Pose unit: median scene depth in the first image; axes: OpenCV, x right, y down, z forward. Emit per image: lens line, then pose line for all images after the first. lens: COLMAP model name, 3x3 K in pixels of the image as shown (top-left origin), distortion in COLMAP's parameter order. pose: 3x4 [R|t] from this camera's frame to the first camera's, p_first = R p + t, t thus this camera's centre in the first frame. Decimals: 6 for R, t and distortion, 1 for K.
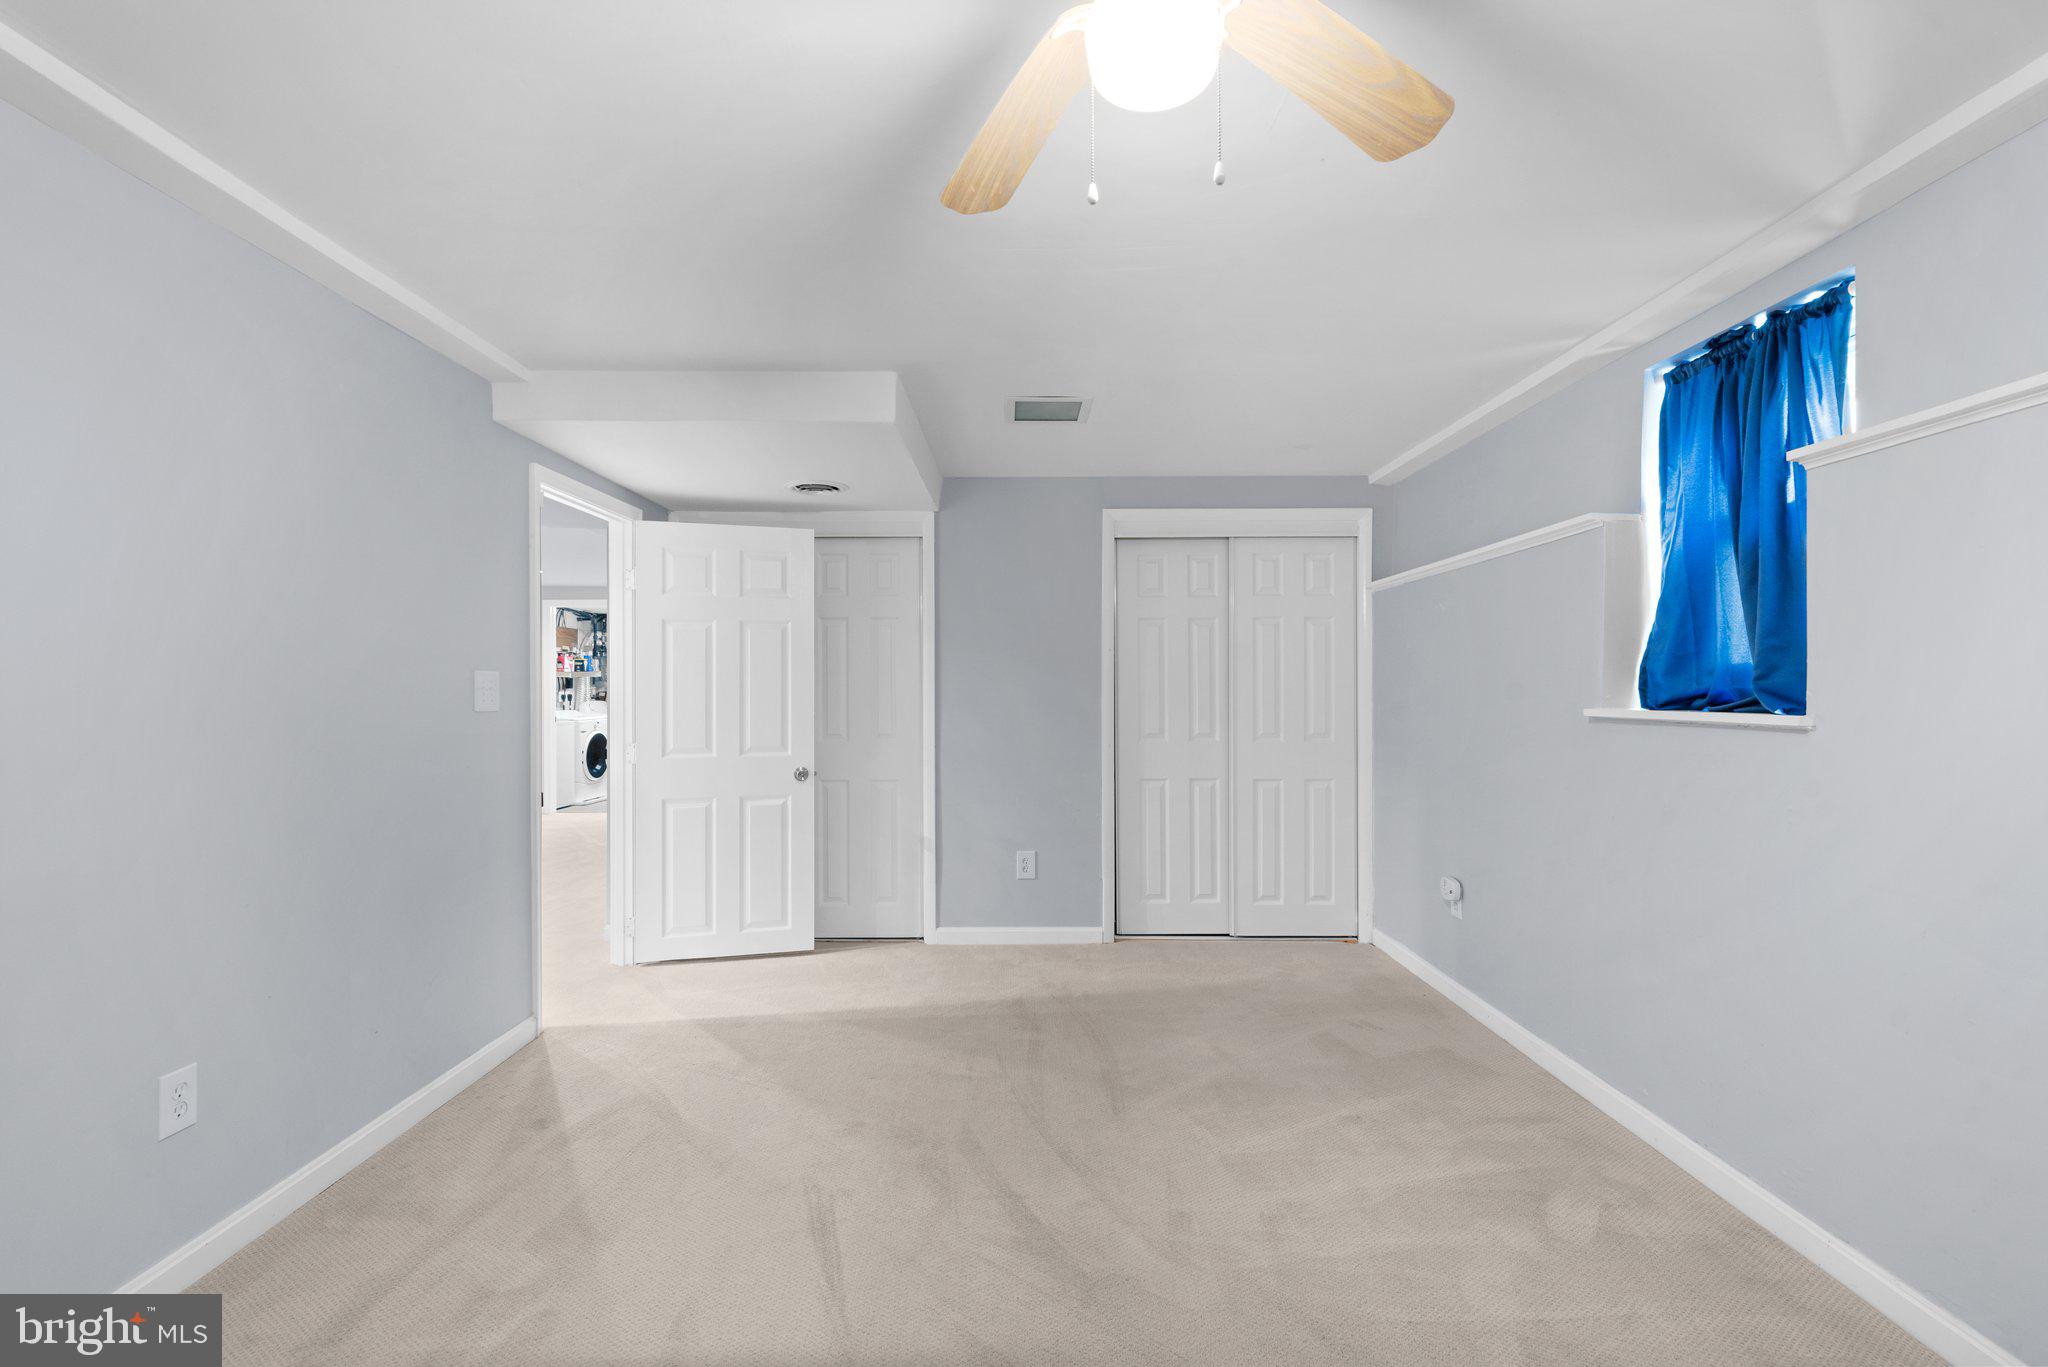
lens RADIAL K [[926.9, 0, 1025.2], [0, 926.9, 692.4], [0, 0, 1]] dist [0.004242, -0.000239]
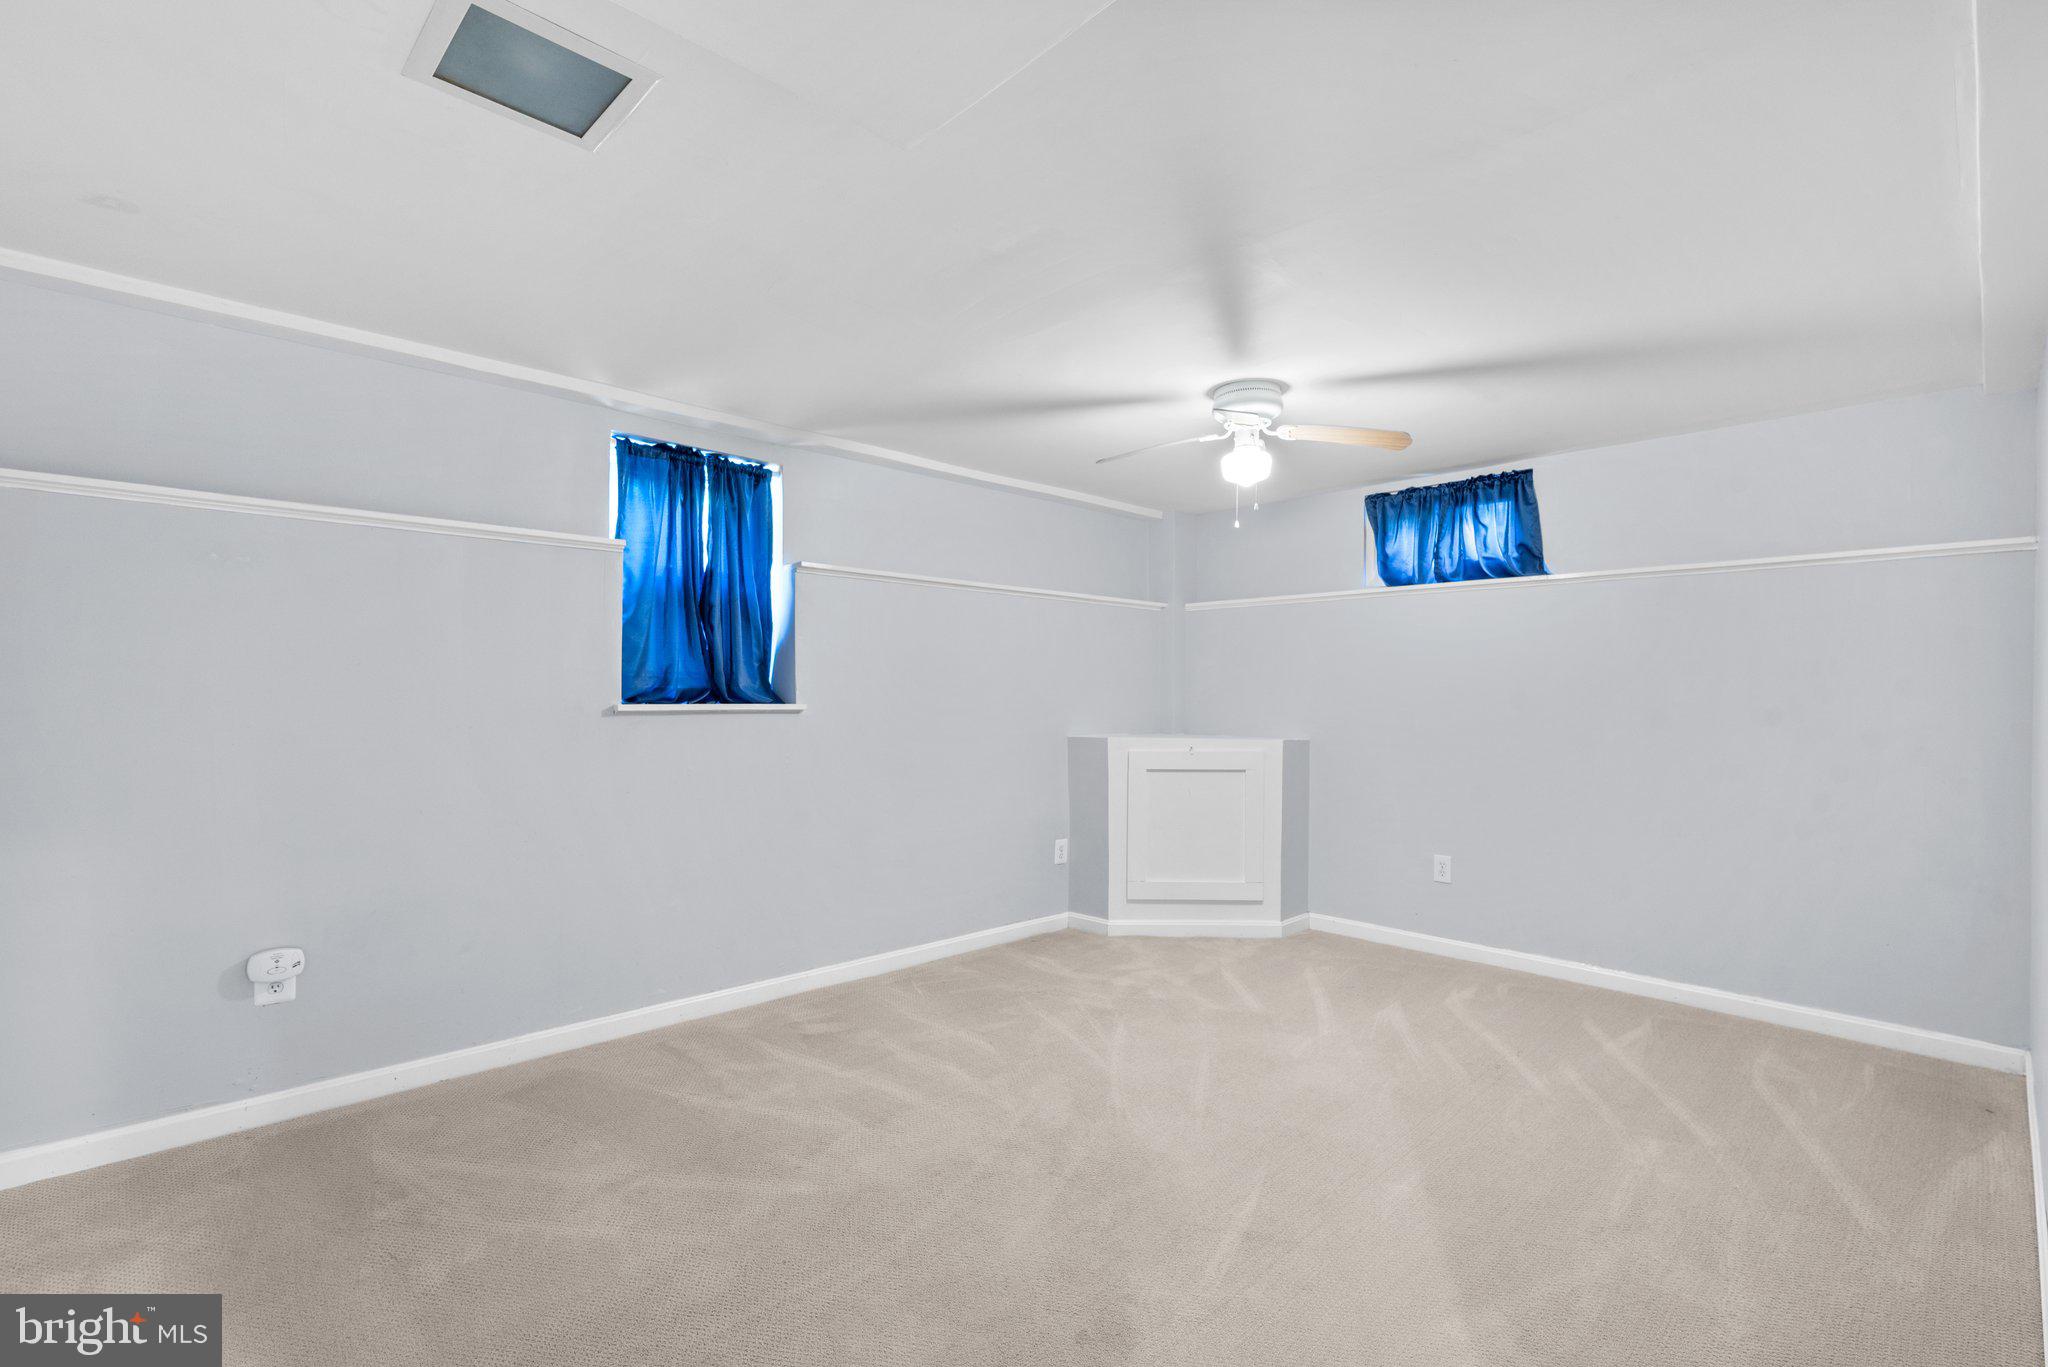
lens RADIAL K [[926.9, 0, 1025.2], [0, 926.9, 692.4], [0, 0, 1]] dist [0.004242, -0.000239]
pose [[-0.700364, -0.000757, 0.713785, -0.731441], [-0.002403, 0.999996, -0.001297, 0.004683], [-0.713781, -0.002624, -0.700364, 1.784223]]
